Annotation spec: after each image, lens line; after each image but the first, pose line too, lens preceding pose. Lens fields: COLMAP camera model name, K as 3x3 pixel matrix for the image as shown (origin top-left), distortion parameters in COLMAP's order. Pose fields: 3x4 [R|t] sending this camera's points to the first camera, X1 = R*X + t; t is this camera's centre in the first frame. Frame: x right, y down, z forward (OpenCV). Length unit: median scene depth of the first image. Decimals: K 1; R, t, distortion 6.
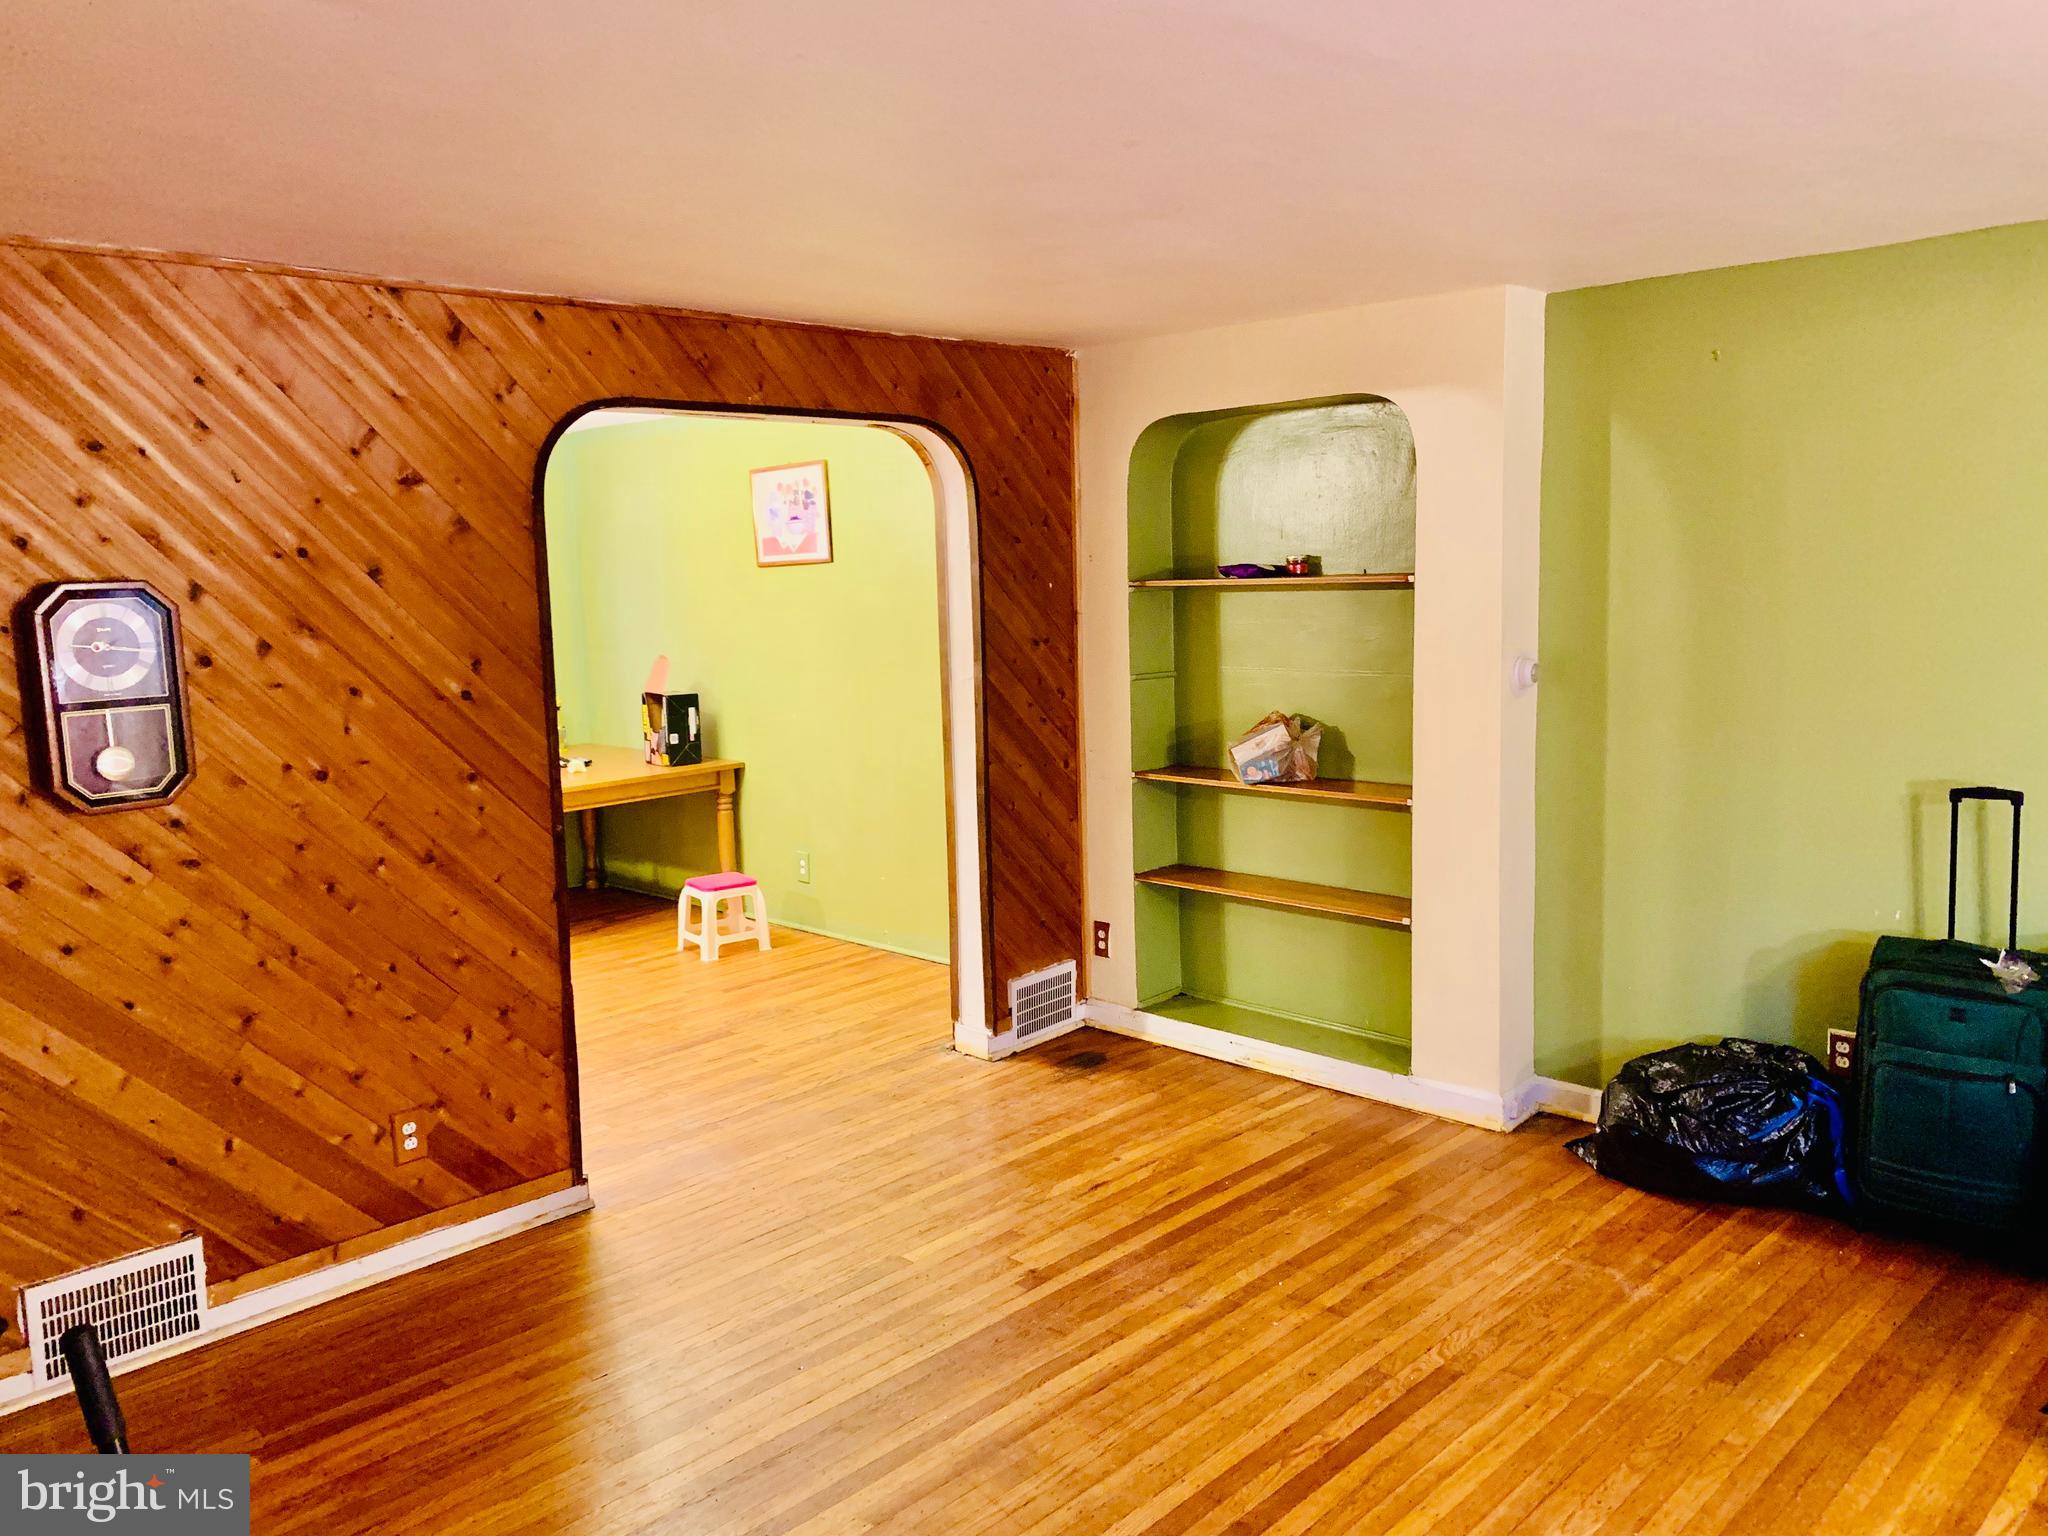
lens RADIAL K [[1549.7, 0, 1011.3], [0, 1549.7, 764.7], [0, 0, 1]] dist [0.055303, -0.061228]
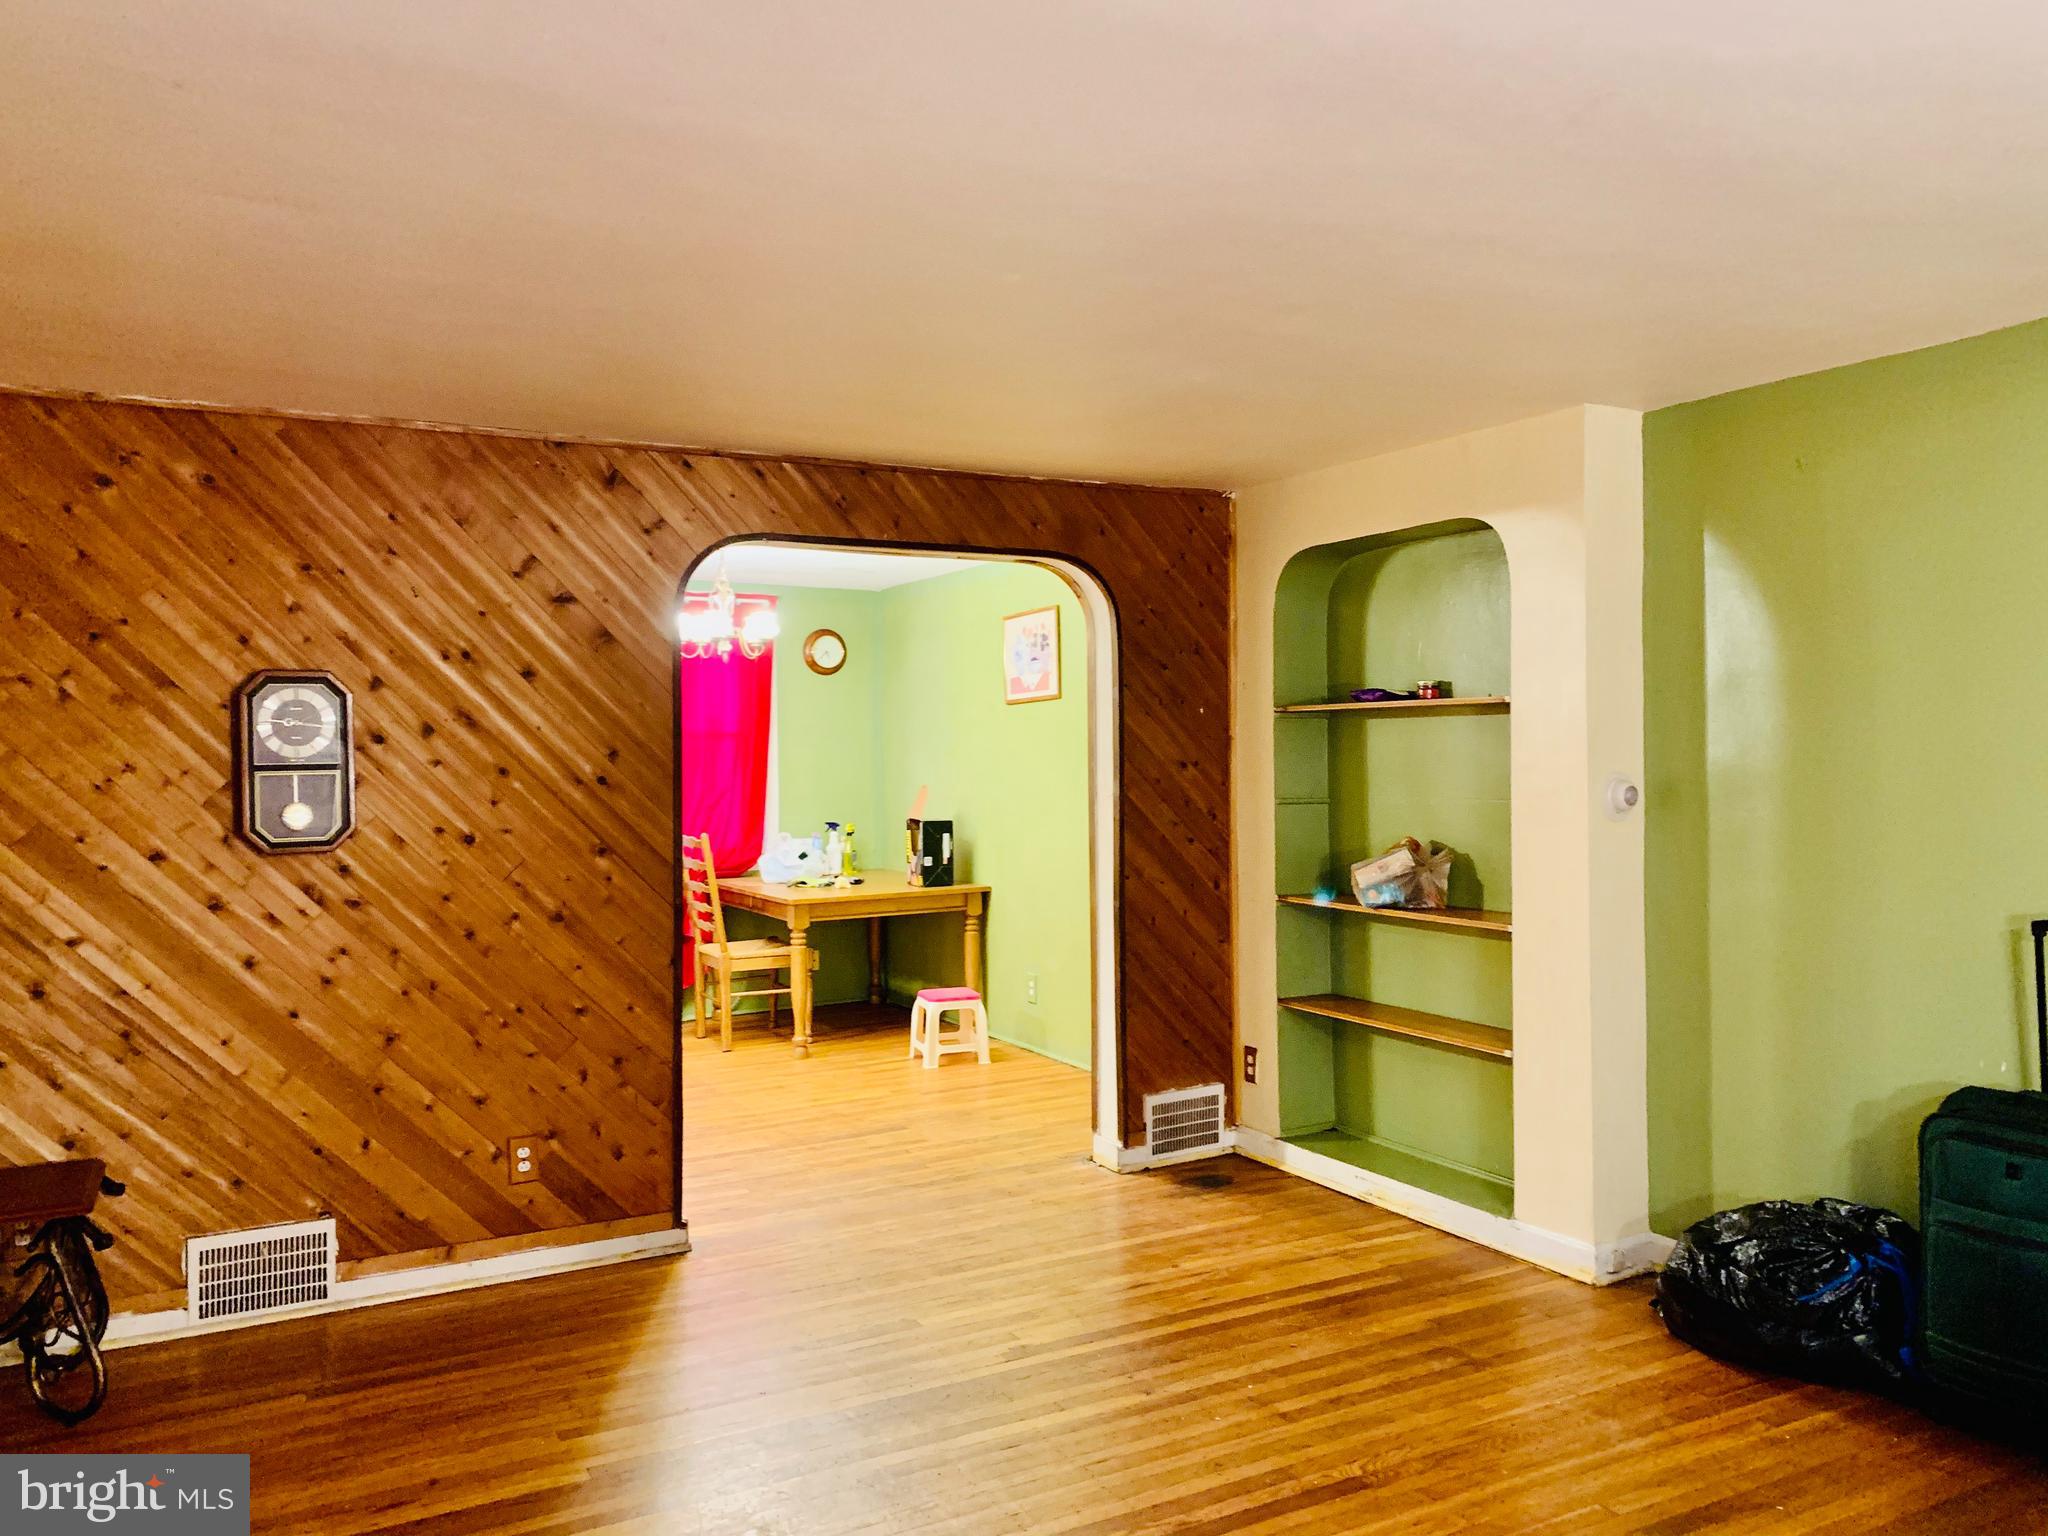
lens RADIAL K [[1549.7, 0, 1026.7], [0, 1549.7, 761.5], [0, 0, 1]] dist [0.055303, -0.061228]
pose [[0.958540, 0.021172, -0.284171, 0.271892], [-0.053975, 0.992673, -0.108105, 0.047544], [0.279800, 0.118961, 0.952660, -0.025505]]
